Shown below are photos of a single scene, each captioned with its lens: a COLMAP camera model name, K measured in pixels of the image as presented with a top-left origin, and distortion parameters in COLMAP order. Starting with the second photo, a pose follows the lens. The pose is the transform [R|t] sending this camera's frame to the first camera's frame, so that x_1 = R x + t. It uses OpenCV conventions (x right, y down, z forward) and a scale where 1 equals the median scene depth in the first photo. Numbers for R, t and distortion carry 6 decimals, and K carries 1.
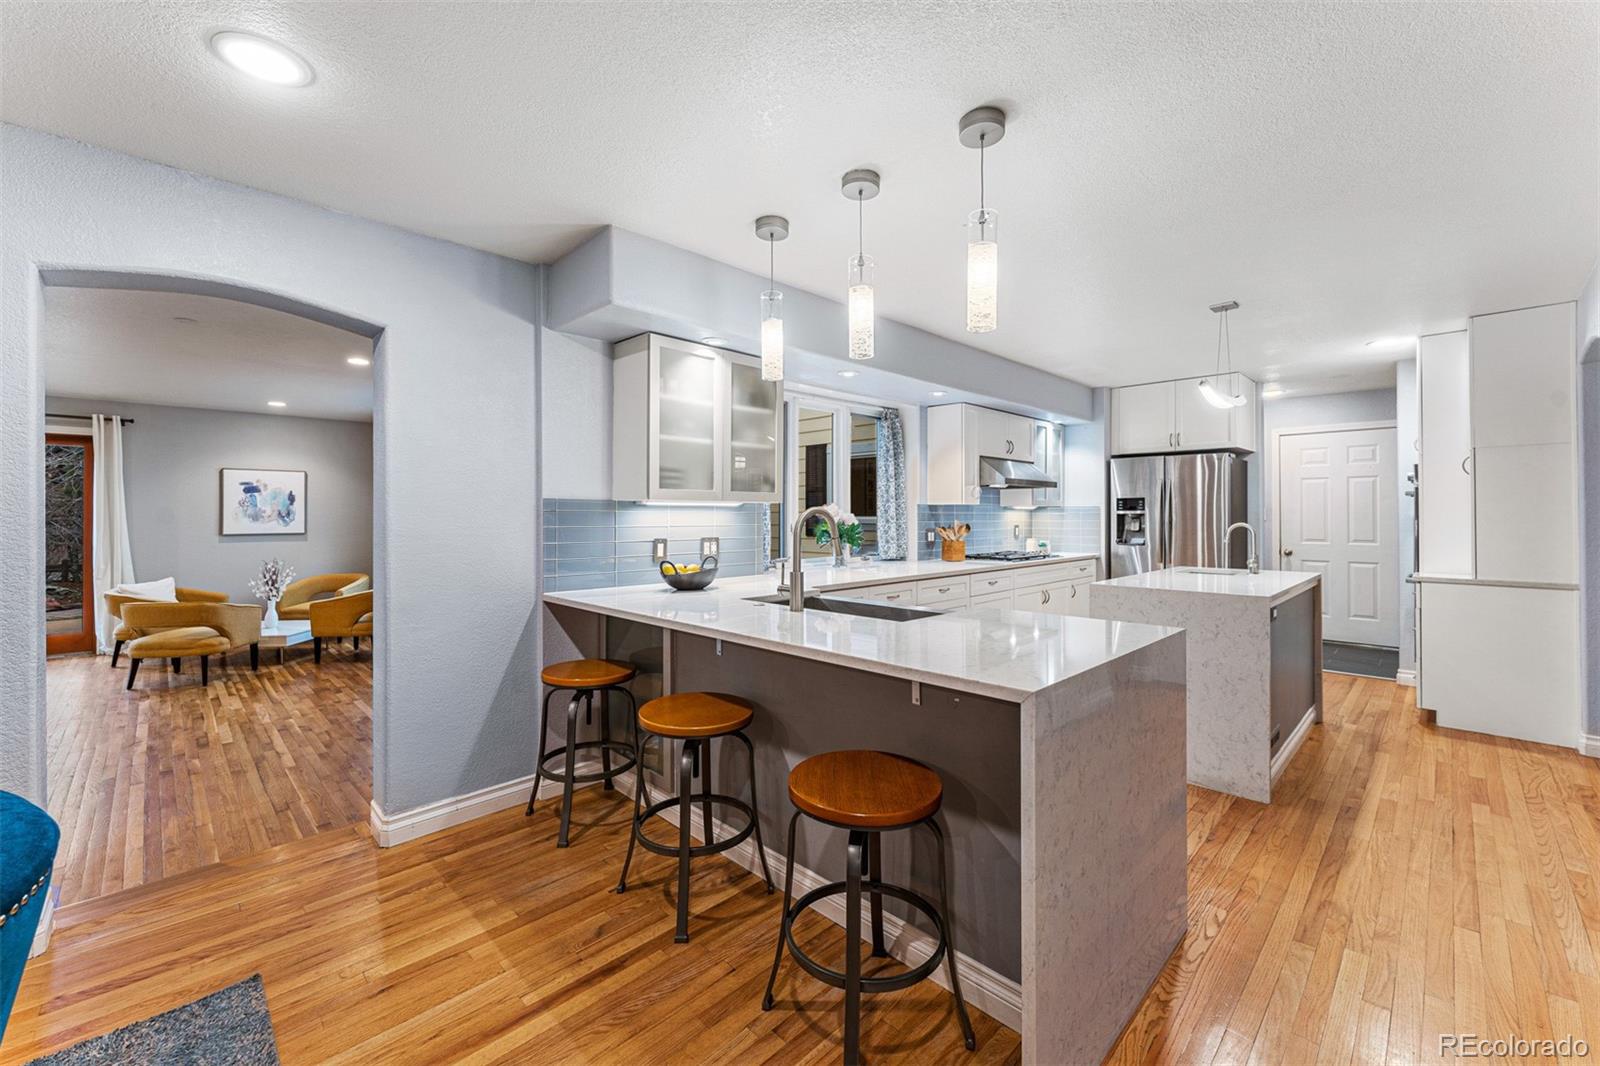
lens RADIAL K [[645.8, 0, 802.3], [0, 645.8, 512.1], [0, 0, 1]] dist [0.003123, 0.000014]
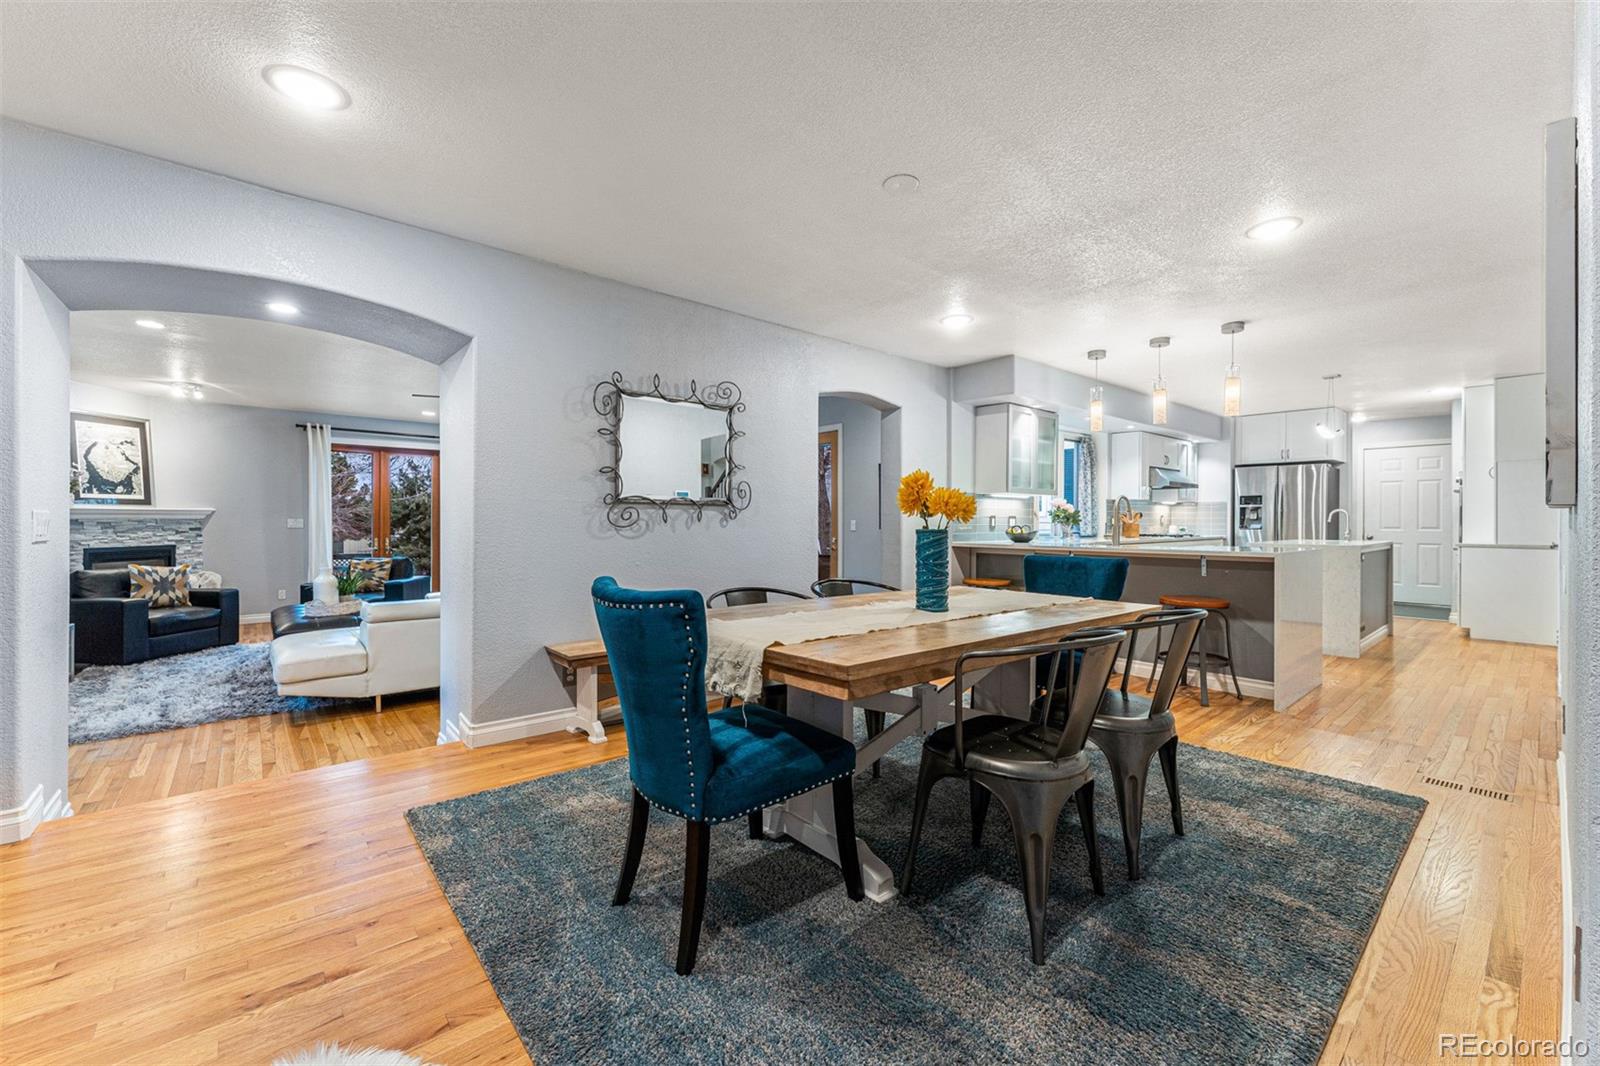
lens RADIAL K [[636.2, 0, 803.3], [0, 636.2, 523.3], [0, 0, 1]] dist [0.001726, 0.000375]
pose [[0.996957, 0.003233, -0.077888, -0.355130], [-0.002589, 0.999962, 0.008359, 0.029072], [0.077912, -0.008132, 0.996927, -0.459607]]
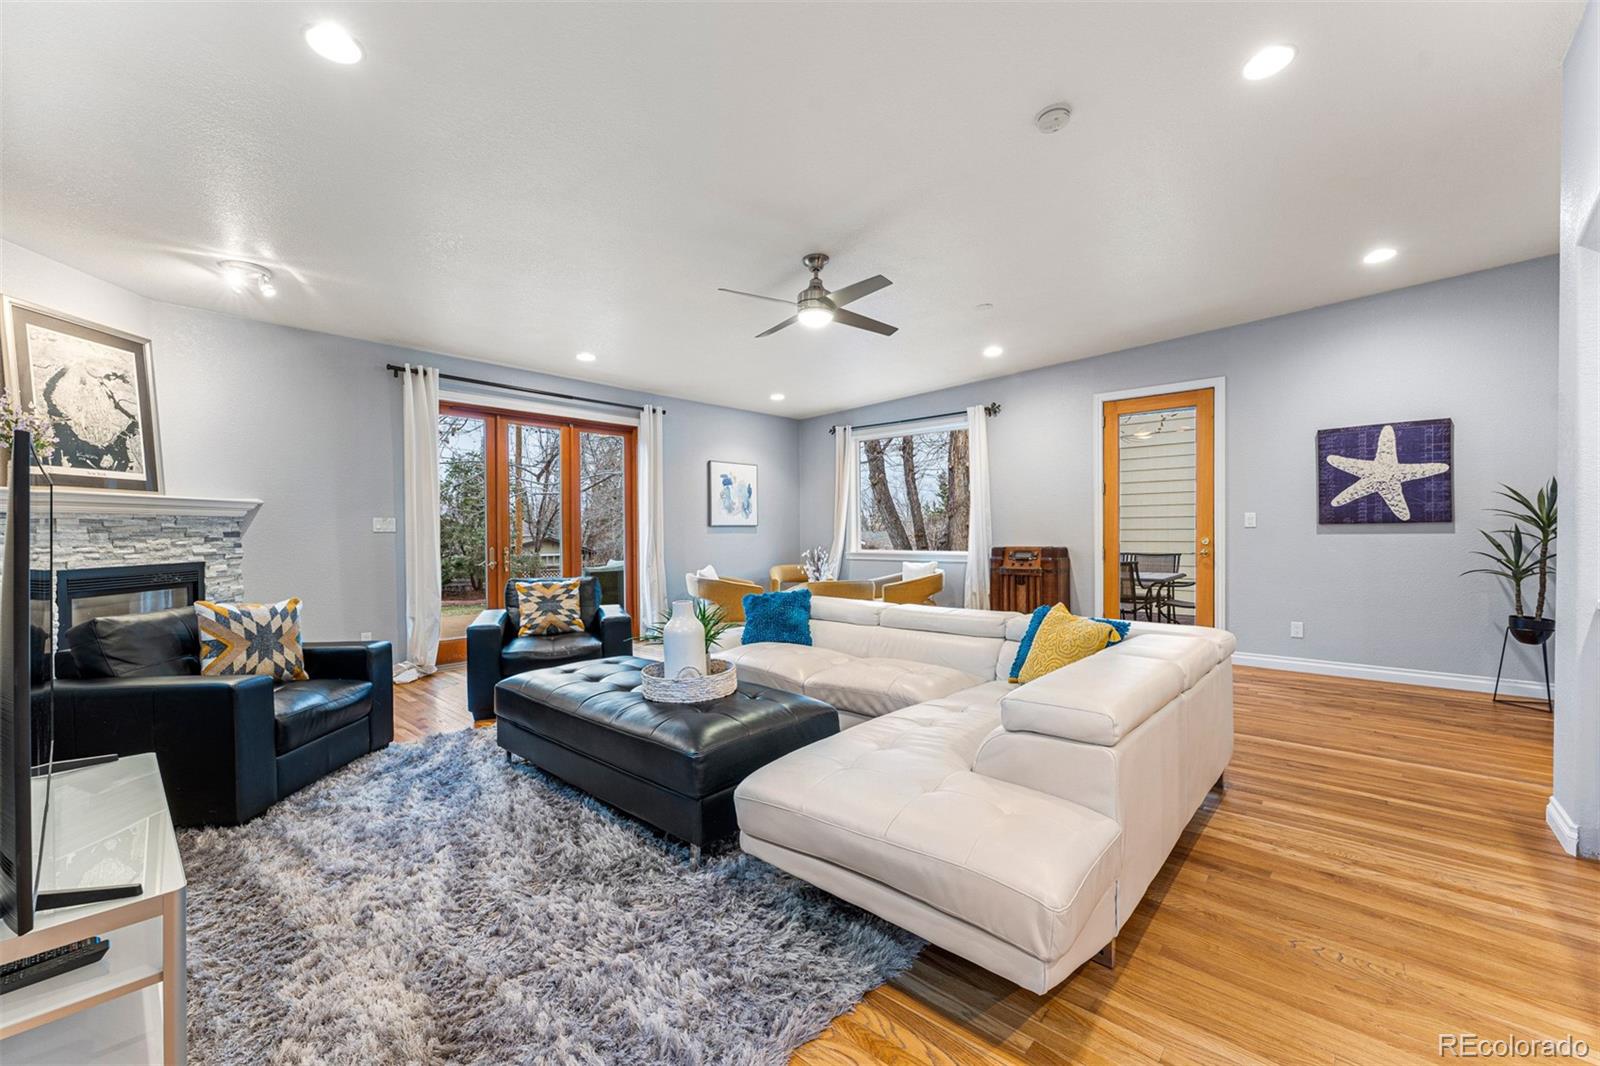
lens RADIAL K [[642.2, 0, 803.2], [0, 642.2, 536.3], [0, 0, 1]] dist [-0.000581, 0.000081]
pose [[0.998726, -0.007333, 0.049929, -1.095271], [0.006644, 0.999881, 0.013956, 0.052635], [-0.050026, -0.013606, 0.998655, -0.030583]]
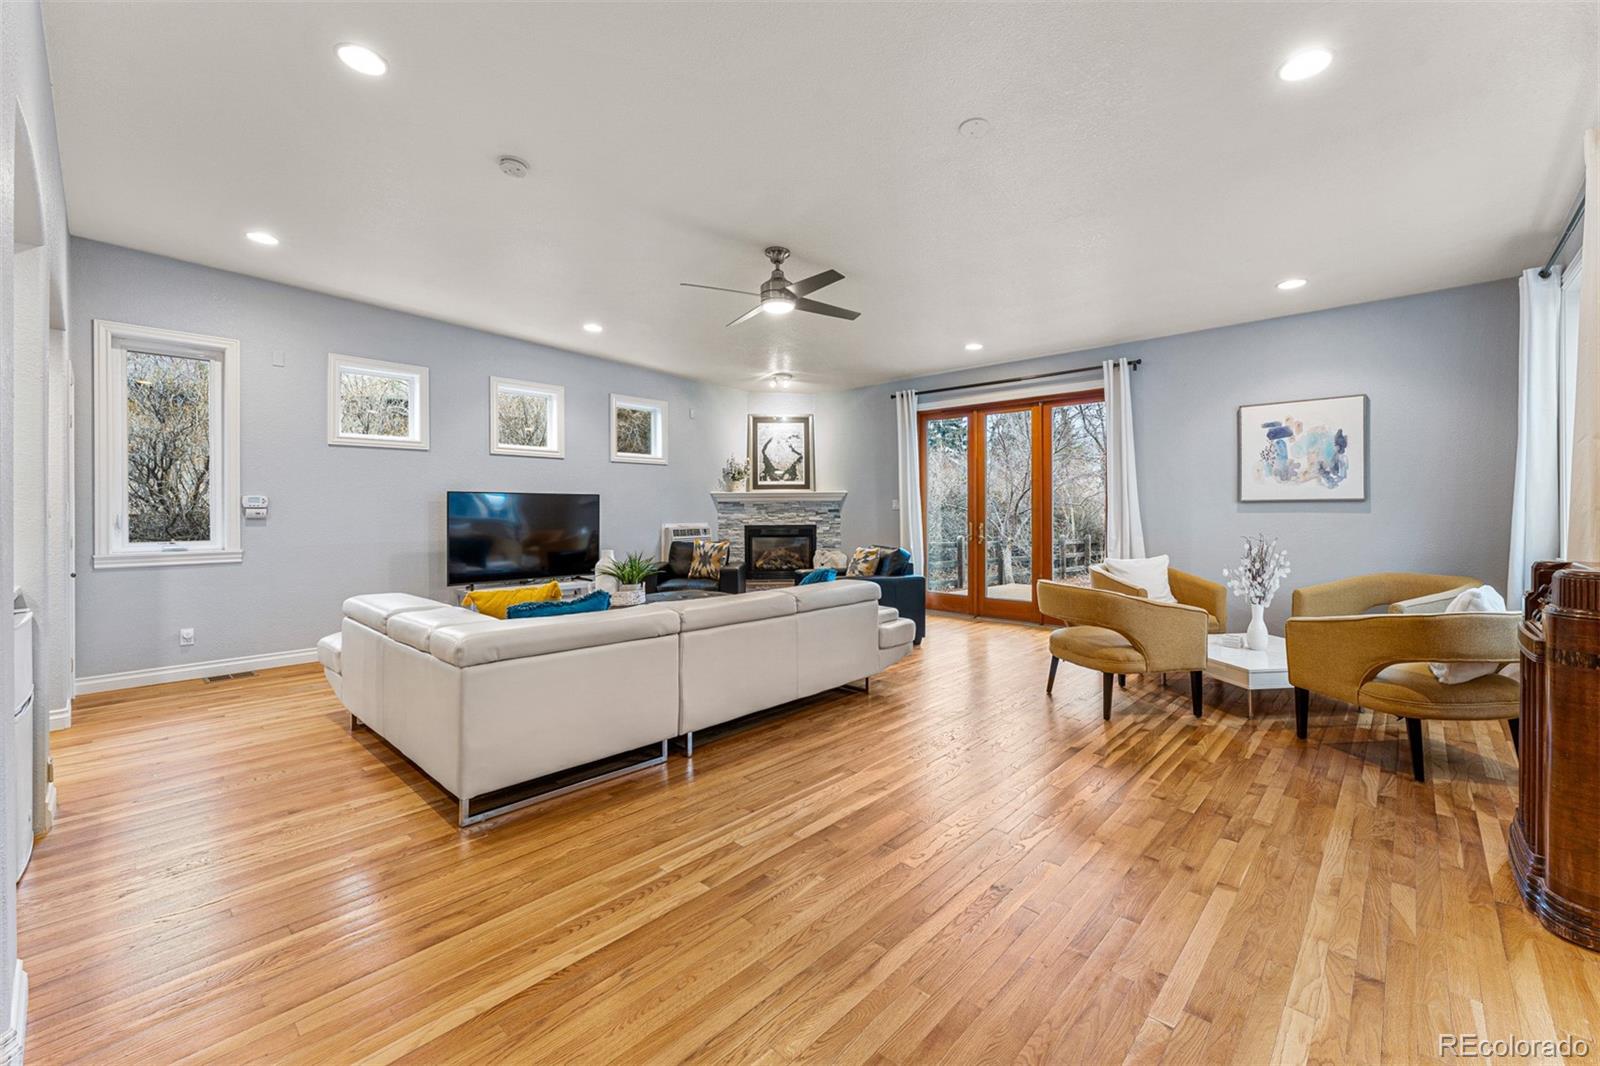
lens RADIAL K [[645.8, 0, 802.3], [0, 645.8, 512.1], [0, 0, 1]] dist [0.003123, 0.000014]
pose [[0.036936, 0.000492, -0.999318, -0.290453], [0.007963, 0.999968, 0.000787, 0.058215], [0.999286, -0.007986, 0.036931, 0.682838]]
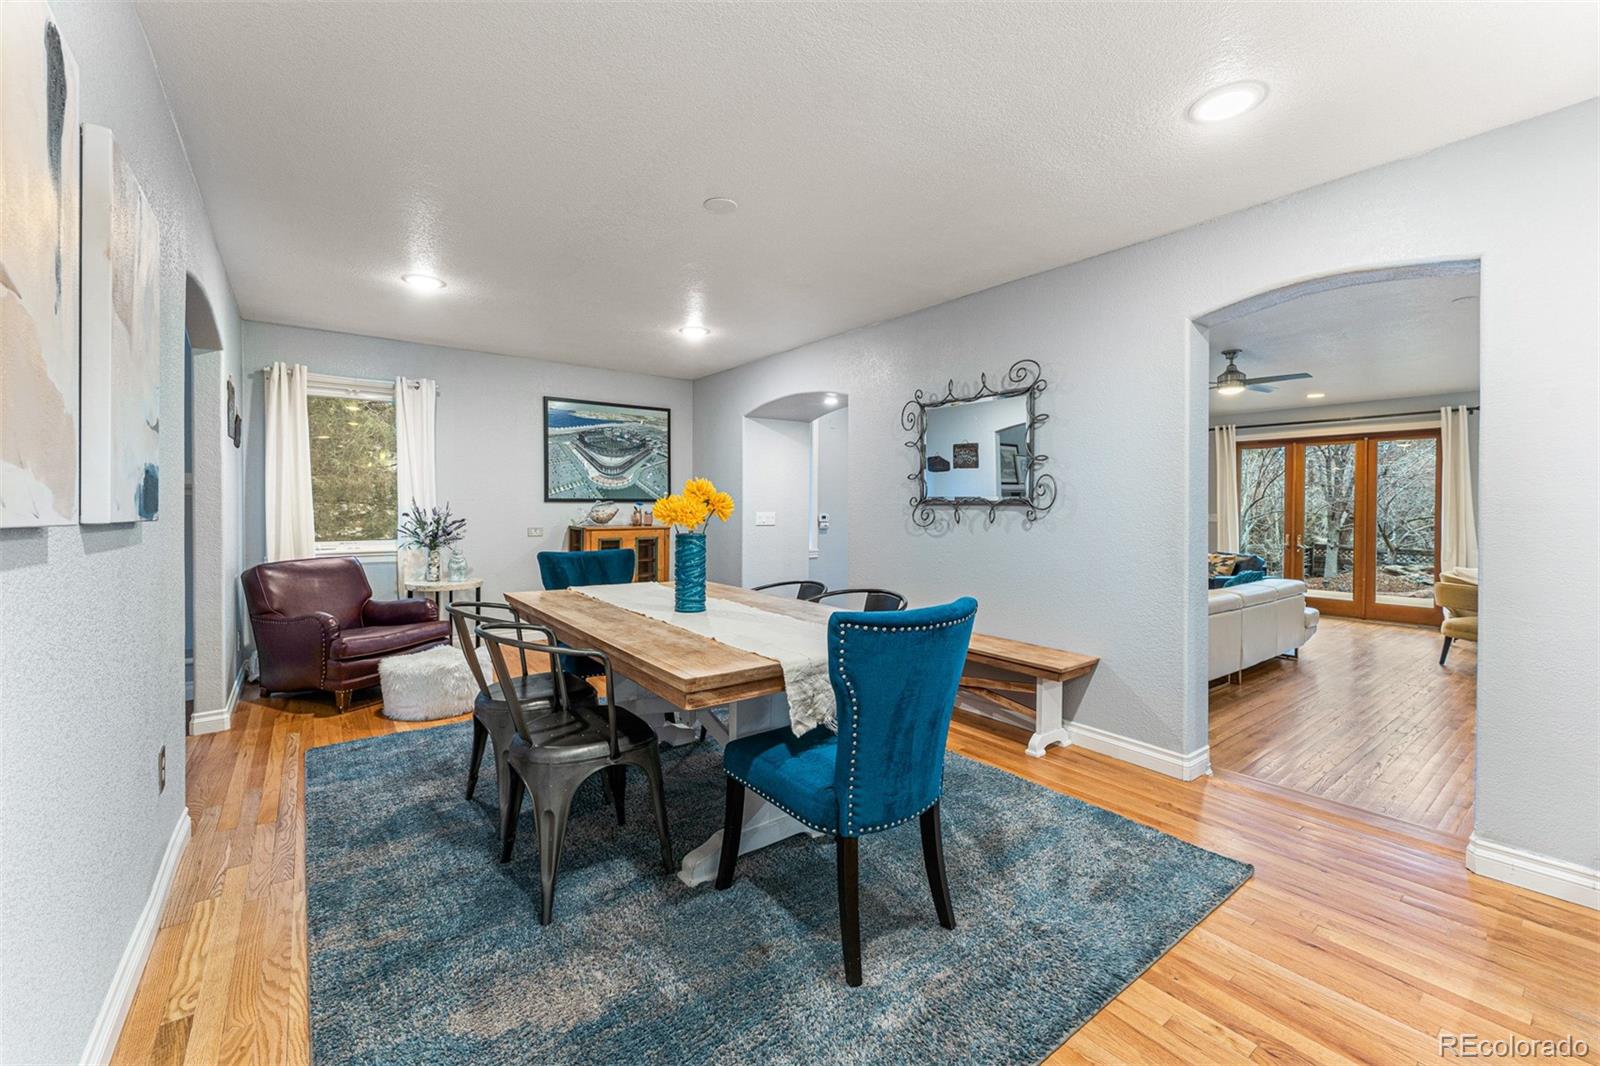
lens RADIAL K [[645.8, 0, 802.3], [0, 645.8, 512.1], [0, 0, 1]] dist [0.003123, 0.000014]
pose [[-0.130485, 0.006296, -0.991430, 0.137263], [0.000823, 0.999980, 0.006242, 0.018532], [0.991450, -0.000001, -0.130488, 0.106883]]
